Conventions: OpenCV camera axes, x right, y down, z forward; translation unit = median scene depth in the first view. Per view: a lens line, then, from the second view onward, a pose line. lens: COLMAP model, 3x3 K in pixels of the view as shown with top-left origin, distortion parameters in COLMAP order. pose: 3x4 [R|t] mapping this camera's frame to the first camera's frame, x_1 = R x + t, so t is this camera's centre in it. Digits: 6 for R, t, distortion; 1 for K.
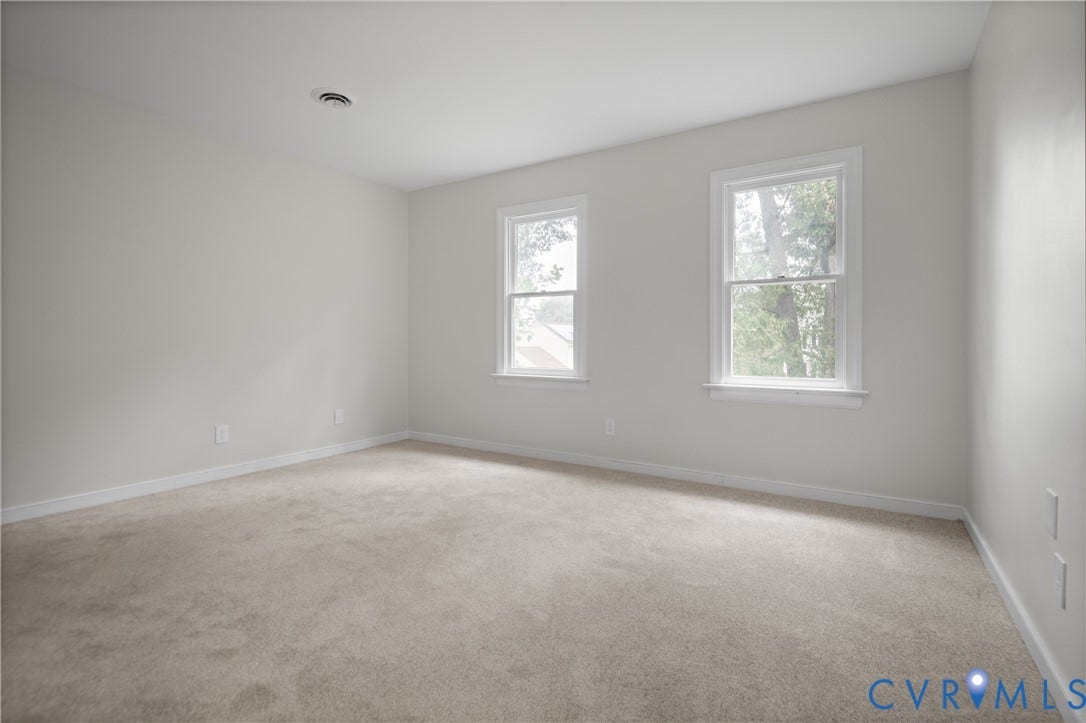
lens RADIAL K [[518.0, 0, 539.0], [0, 518.0, 343.7], [0, 0, 1]] dist [-0.003986, -0.001826]
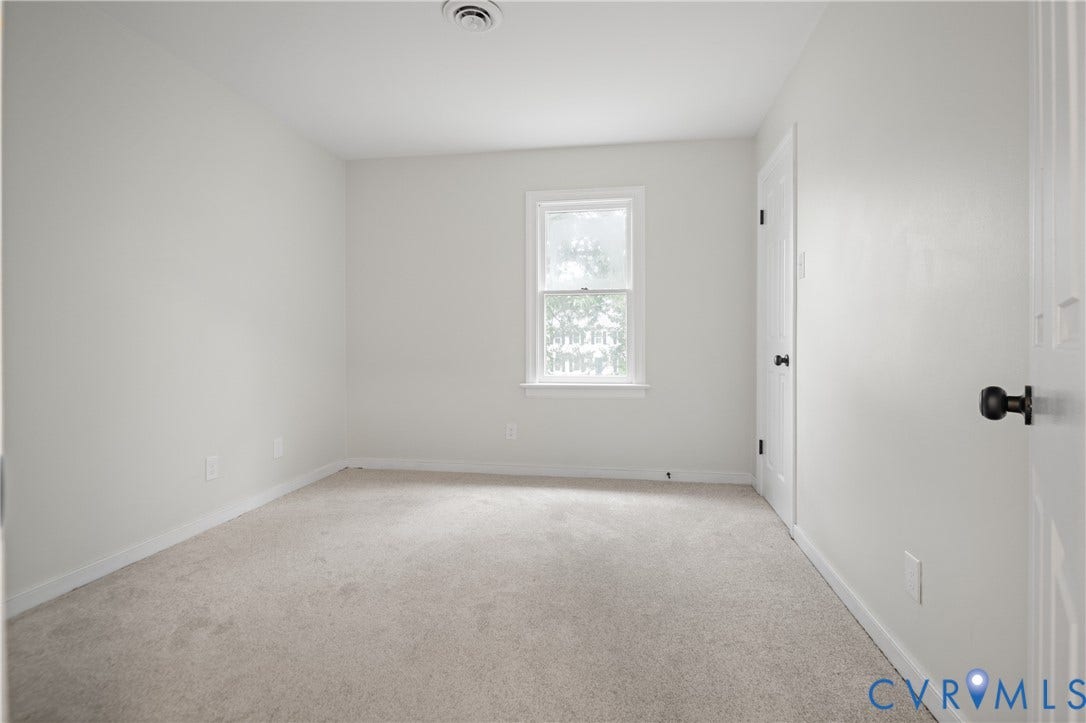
lens RADIAL K [[487.2, 0, 543.0], [0, 487.2, 338.2], [0, 0, 1]] dist [-0.000706, -0.000265]
pose [[0.905701, 0.004431, 0.423895, -0.293956], [0.002941, 0.999856, -0.016736, -0.002204], [-0.423908, 0.016405, 0.905557, 0.189468]]
